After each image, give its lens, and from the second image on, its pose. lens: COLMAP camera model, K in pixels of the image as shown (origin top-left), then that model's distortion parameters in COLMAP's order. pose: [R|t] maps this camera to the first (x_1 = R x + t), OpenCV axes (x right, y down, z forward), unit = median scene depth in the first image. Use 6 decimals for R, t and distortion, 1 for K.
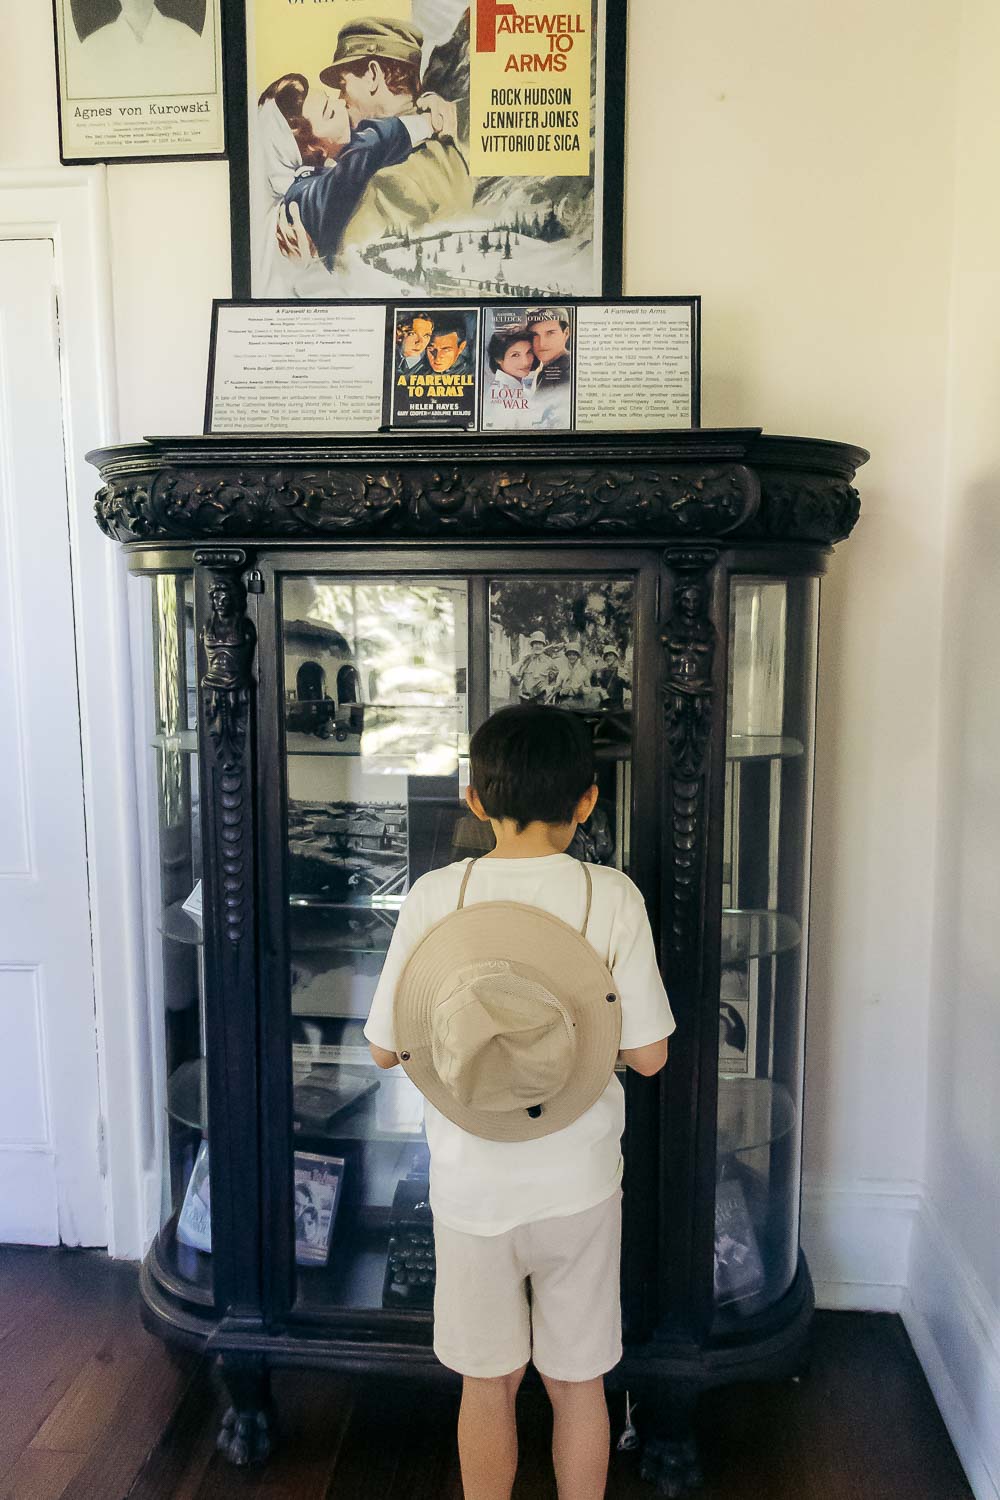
lens RADIAL K [[1202.7, 0, 502.5], [0, 1202.7, 751.7], [0, 0, 1]] dist [0.000028, 0.001918]
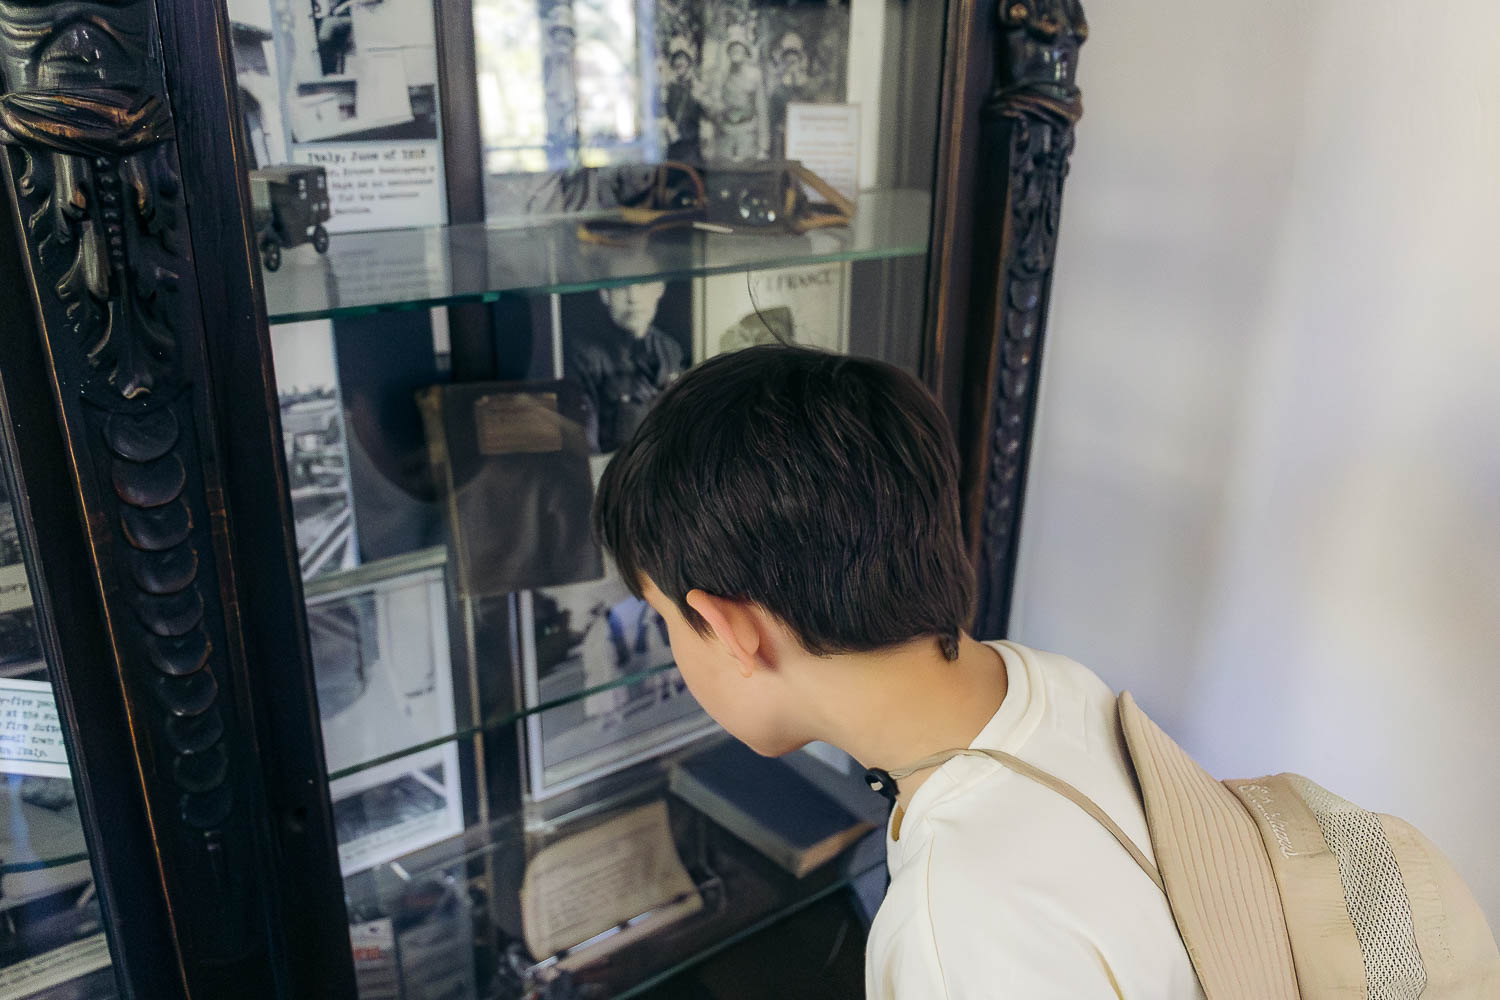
lens RADIAL K [[1202.7, 0, 749.5], [0, 1202.7, 503.9], [0, 0, 1]] dist [0.000028, 0.001918]
pose [[0.726276, -0.230915, 0.647458, -0.288116], [0.062185, 0.960098, 0.272664, -0.032136], [-0.684585, -0.157767, 0.711655, 0.556652]]
